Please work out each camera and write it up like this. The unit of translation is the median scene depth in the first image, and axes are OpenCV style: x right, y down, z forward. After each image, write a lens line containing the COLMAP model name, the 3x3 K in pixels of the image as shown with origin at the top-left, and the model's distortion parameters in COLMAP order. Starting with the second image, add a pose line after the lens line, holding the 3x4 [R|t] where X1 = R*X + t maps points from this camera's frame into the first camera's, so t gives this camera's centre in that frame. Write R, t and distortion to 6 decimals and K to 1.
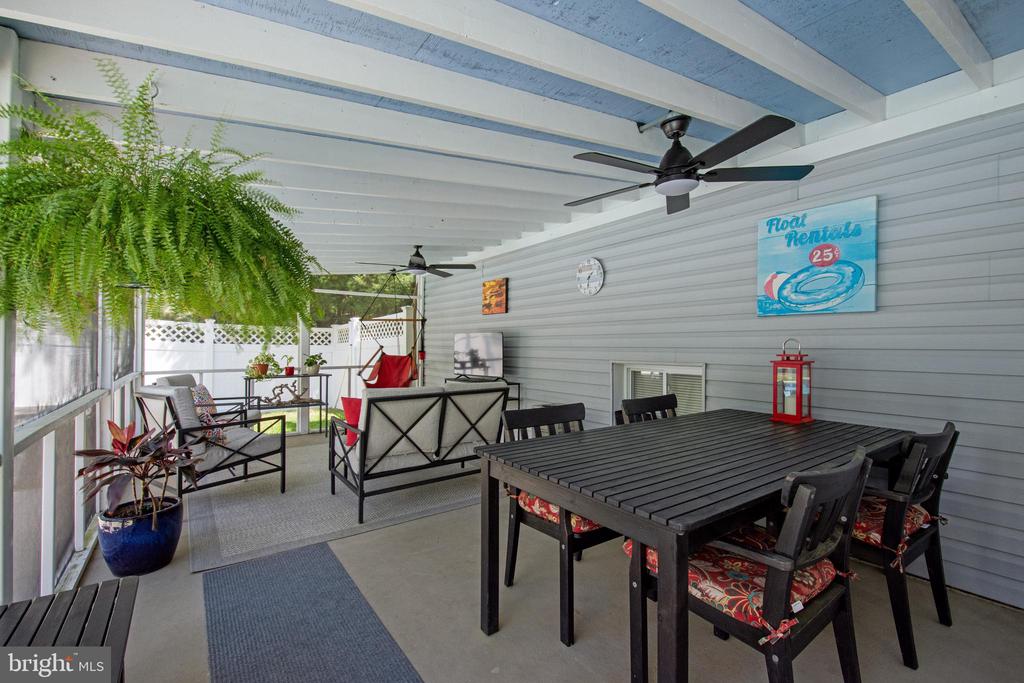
lens RADIAL K [[447.7, 0, 510.5], [0, 447.7, 340.2], [0, 0, 1]] dist [-0.013760, -0.004206]
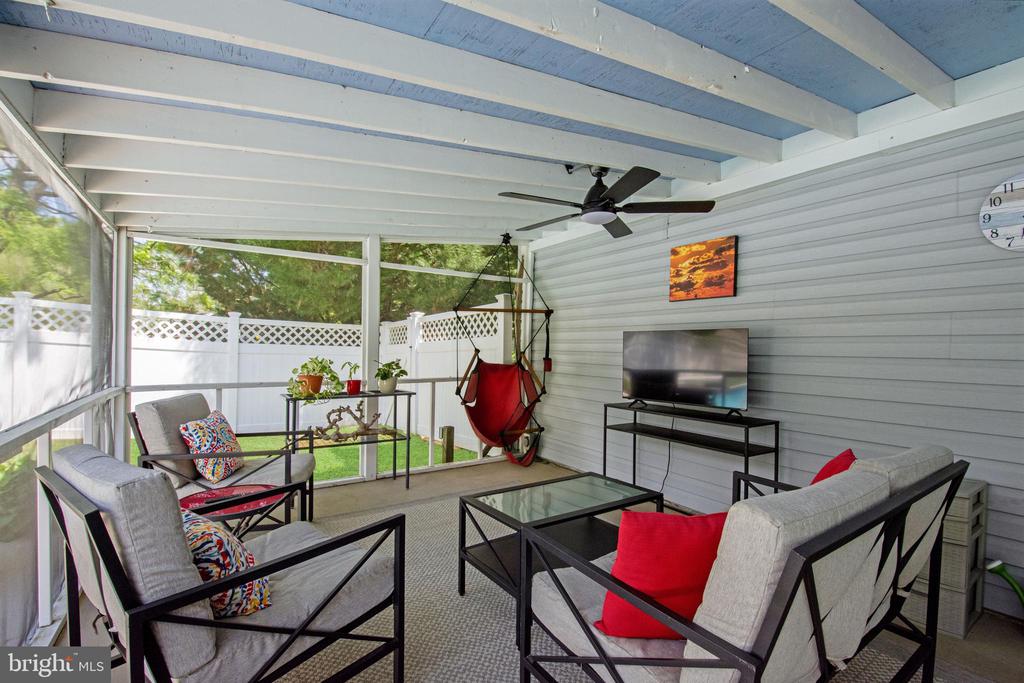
lens RADIAL K [[447.7, 0, 513.1], [0, 447.7, 346.0], [0, 0, 1]] dist [-0.013760, -0.004206]
pose [[0.999259, 0.011673, -0.036666, -0.240945], [-0.011375, 0.999901, 0.008315, 0.001911], [0.036759, -0.007892, 0.999293, 0.361347]]
